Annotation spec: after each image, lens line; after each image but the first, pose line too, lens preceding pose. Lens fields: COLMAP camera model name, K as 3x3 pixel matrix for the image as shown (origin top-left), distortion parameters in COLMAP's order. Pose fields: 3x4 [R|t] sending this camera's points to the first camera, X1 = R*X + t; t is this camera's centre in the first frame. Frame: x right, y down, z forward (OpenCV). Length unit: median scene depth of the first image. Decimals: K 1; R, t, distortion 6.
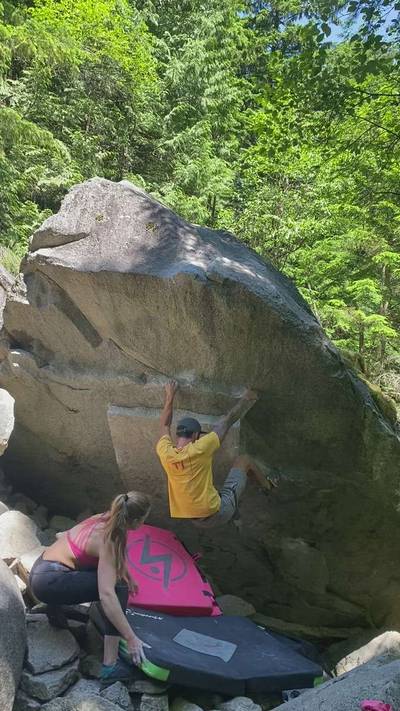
lens RADIAL K [[623.2, 0, 202.4], [0, 623.2, 354.7], [0, 0, 1]] dist [0.098179, -0.157489]
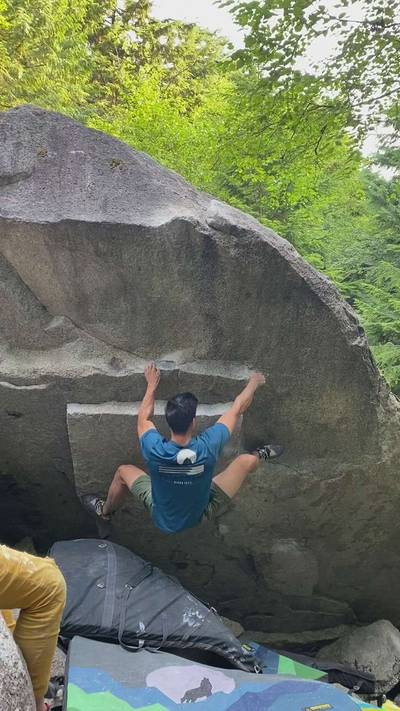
lens RADIAL K [[623.2, 0, 202.4], [0, 623.2, 354.7], [0, 0, 1]] dist [0.098179, -0.157489]
pose [[0.966778, -0.067556, 0.246530, -0.176643], [0.063060, 0.997668, 0.026097, 0.012507], [-0.247718, -0.009683, 0.968784, 0.220773]]
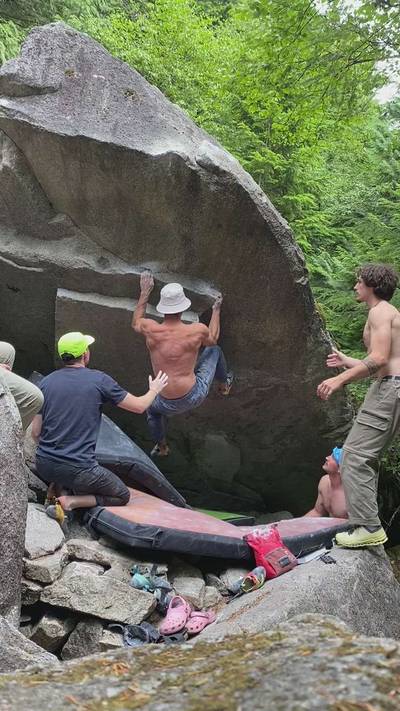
lens RADIAL K [[622.2, 0, 202.6], [0, 622.2, 357.0], [0, 0, 1]] dist [0.083542, -0.178482]
pose [[0.957503, 0.070132, 0.279766, -0.198742], [-0.117048, 0.981007, 0.154678, 0.013982], [-0.263605, -0.180851, 0.947526, 0.046856]]
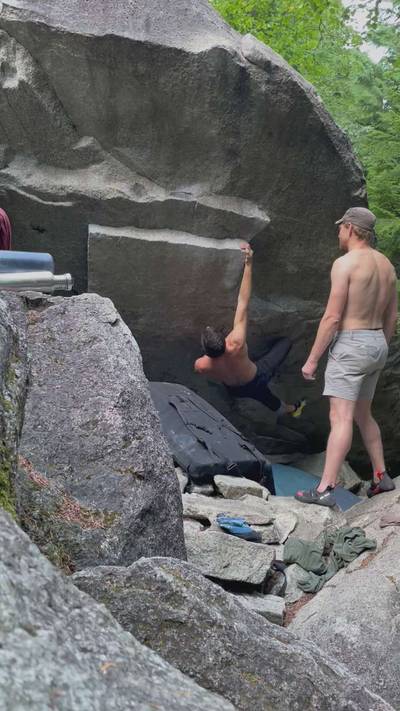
lens RADIAL K [[616.1, 0, 200.0], [0, 616.1, 355.5], [0, 0, 1]] dist [0.070573, -0.087127]
pose [[0.950155, -0.031701, 0.310163, -0.273192], [-0.038267, 0.975438, 0.216923, 0.069516], [-0.309422, -0.217979, 0.925604, 0.161582]]
